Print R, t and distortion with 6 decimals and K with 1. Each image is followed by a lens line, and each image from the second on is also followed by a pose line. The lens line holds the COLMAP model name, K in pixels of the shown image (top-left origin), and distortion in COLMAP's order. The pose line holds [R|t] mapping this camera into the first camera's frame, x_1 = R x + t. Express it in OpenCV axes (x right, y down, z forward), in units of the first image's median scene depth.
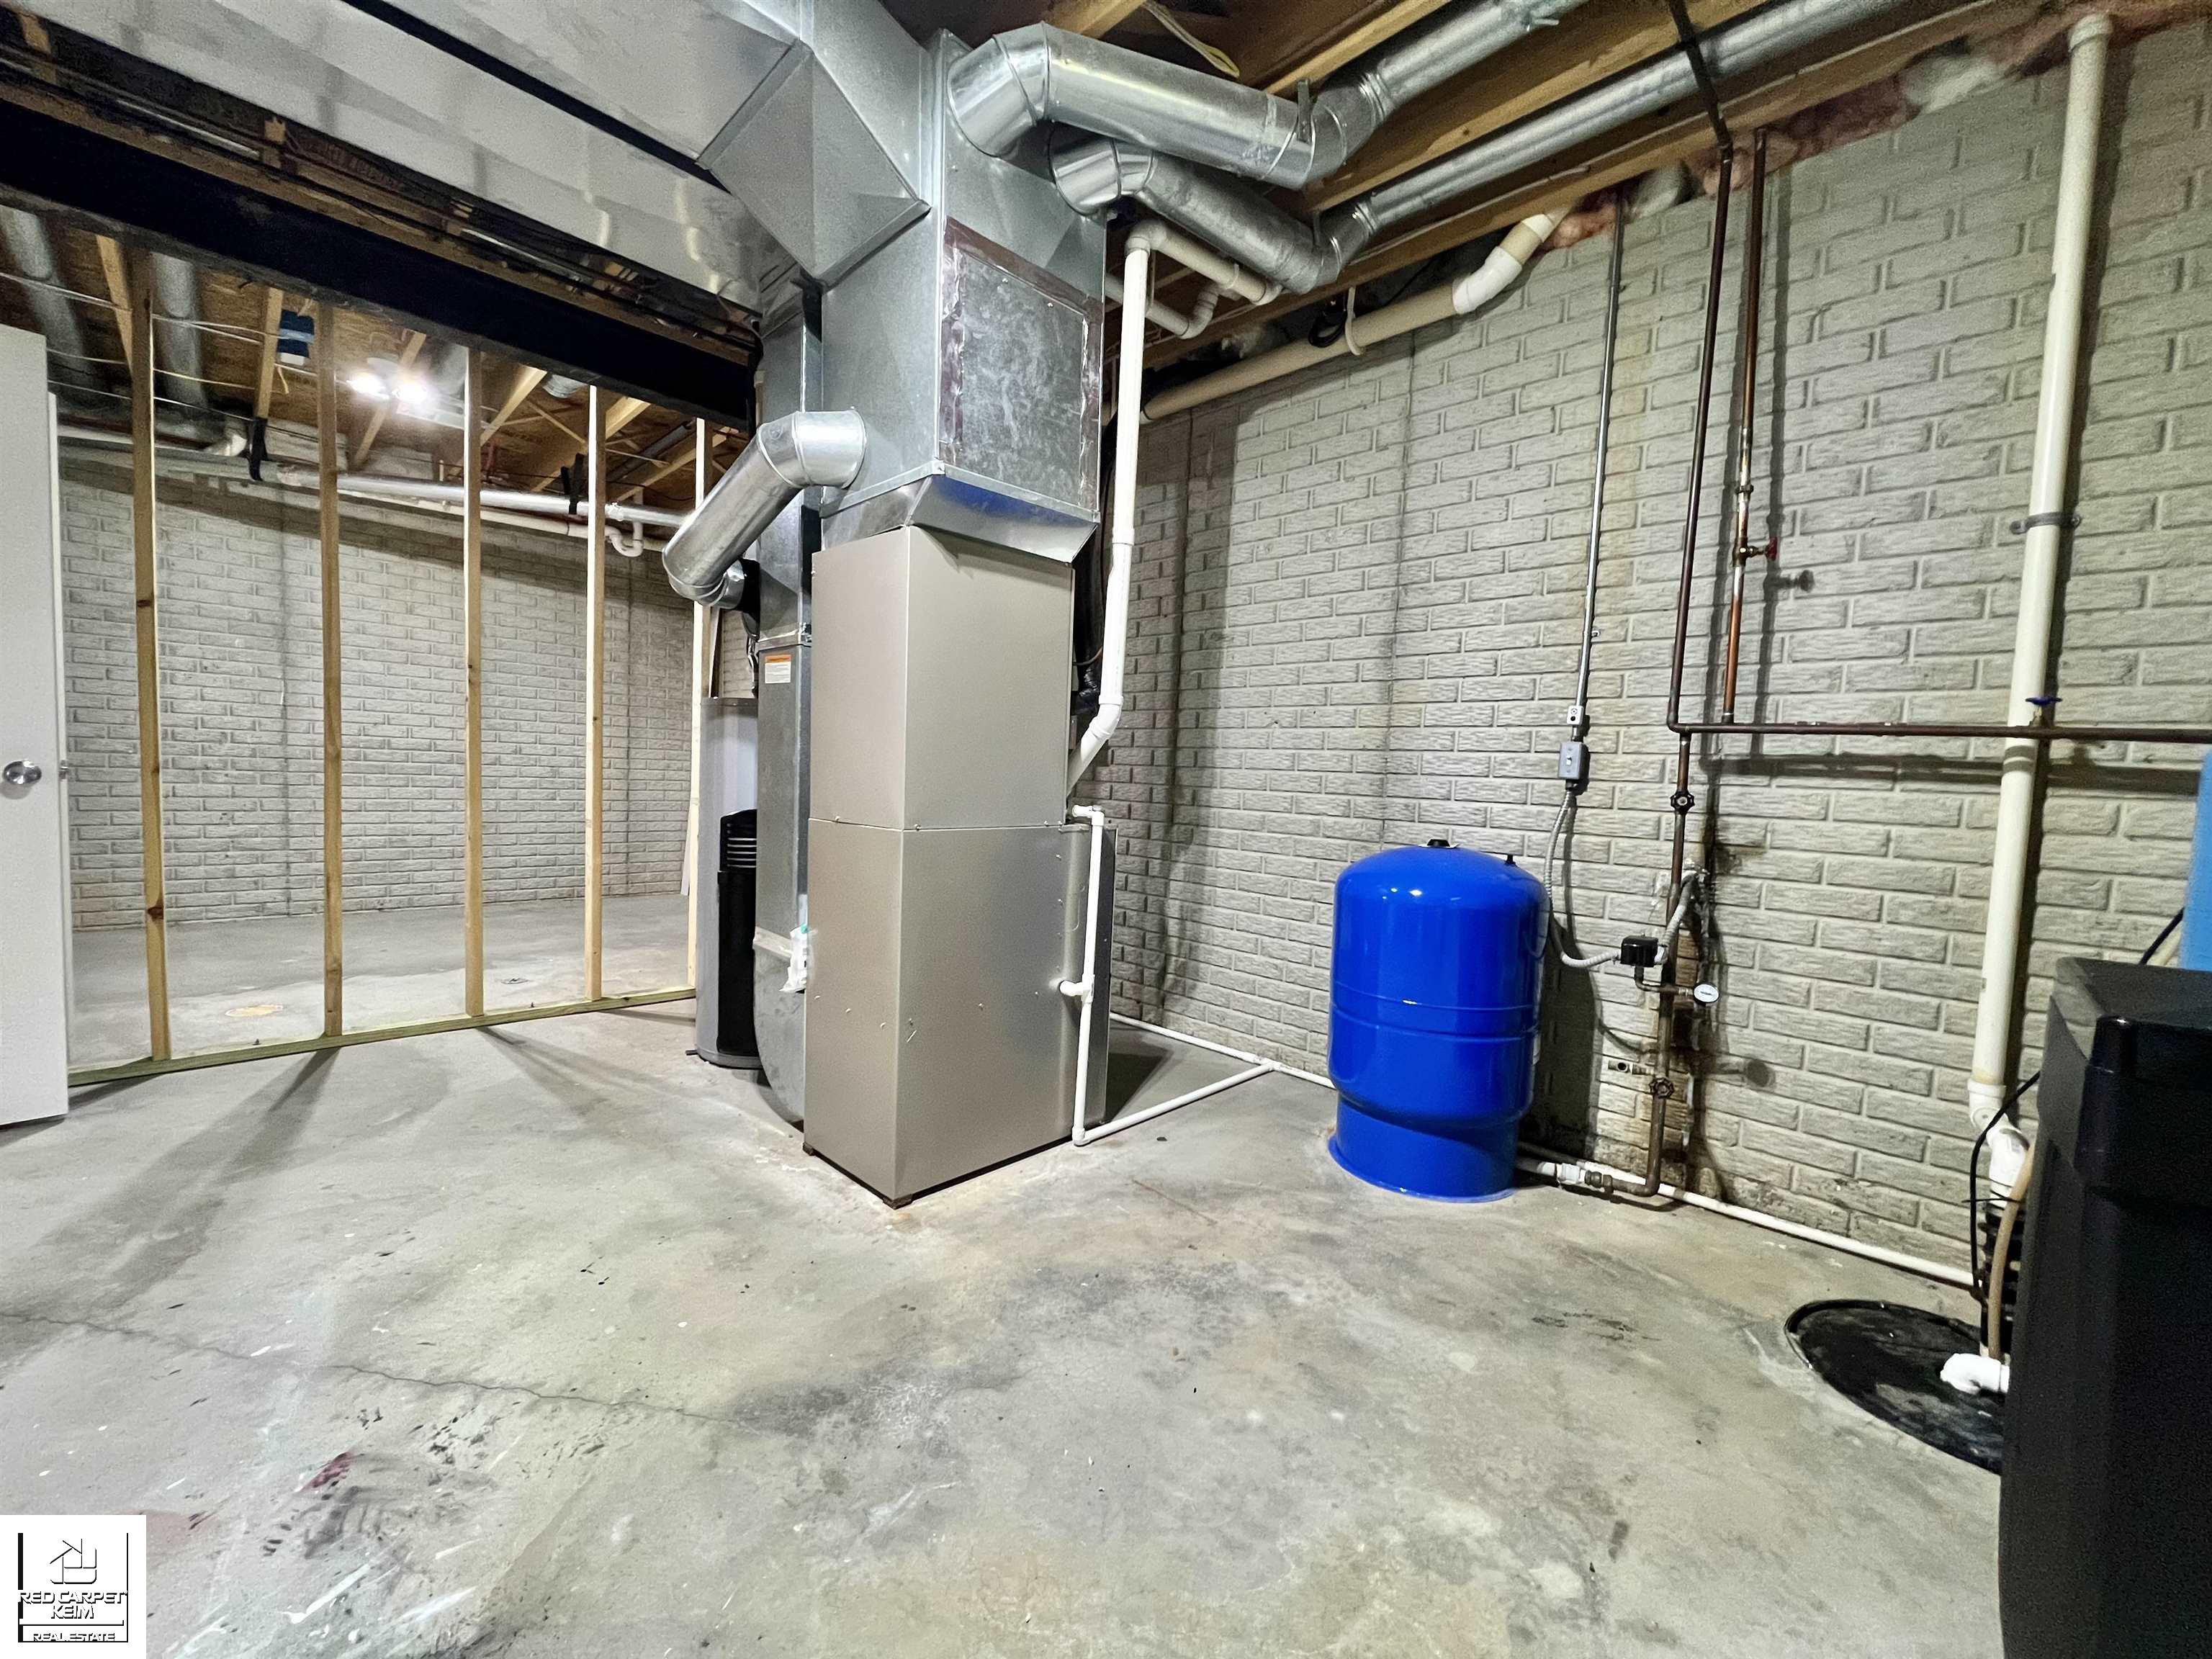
lens RADIAL K [[887.2, 0, 1105.2], [0, 887.2, 826.5], [0, 0, 1]] dist [-0.000347, -0.000343]
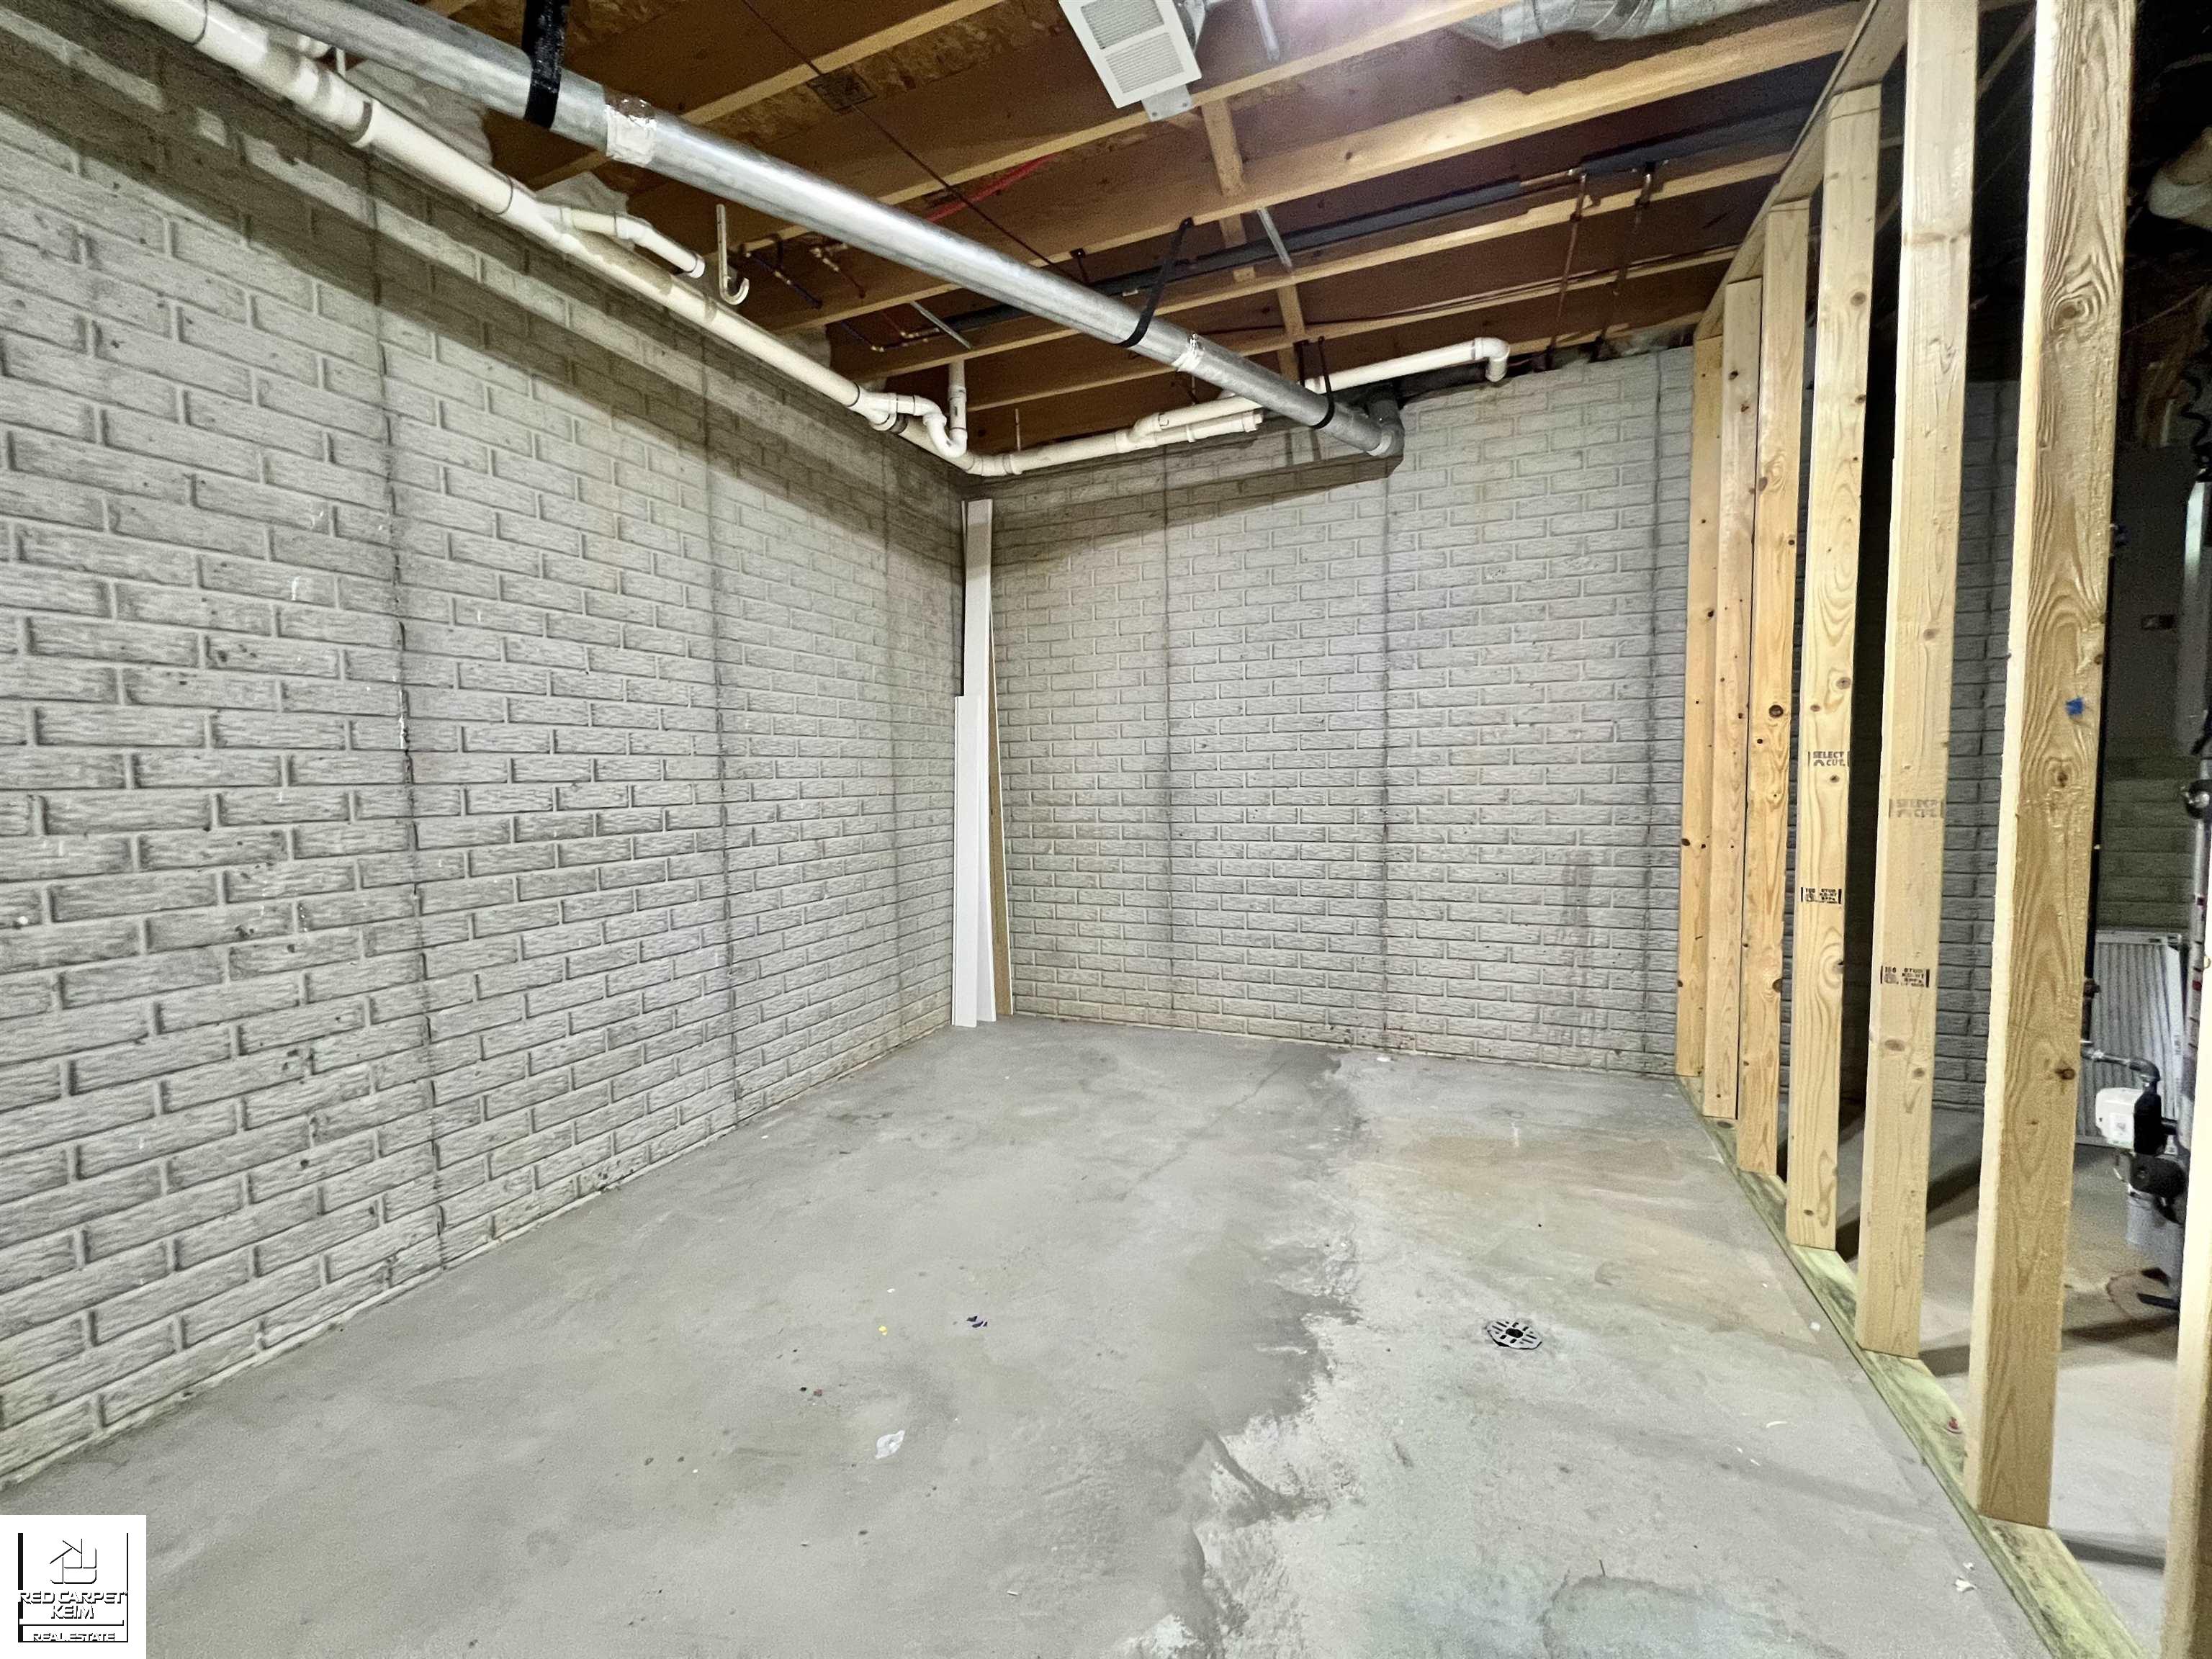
lens RADIAL K [[887.2, 0, 1103.2], [0, 887.2, 827.5], [0, 0, 1]] dist [-0.000347, -0.000343]
pose [[0.923605, -0.084928, 0.373820, -0.794496], [0.083325, 0.996312, 0.020479, -0.085044], [-0.374181, 0.012234, 0.927275, 0.519685]]
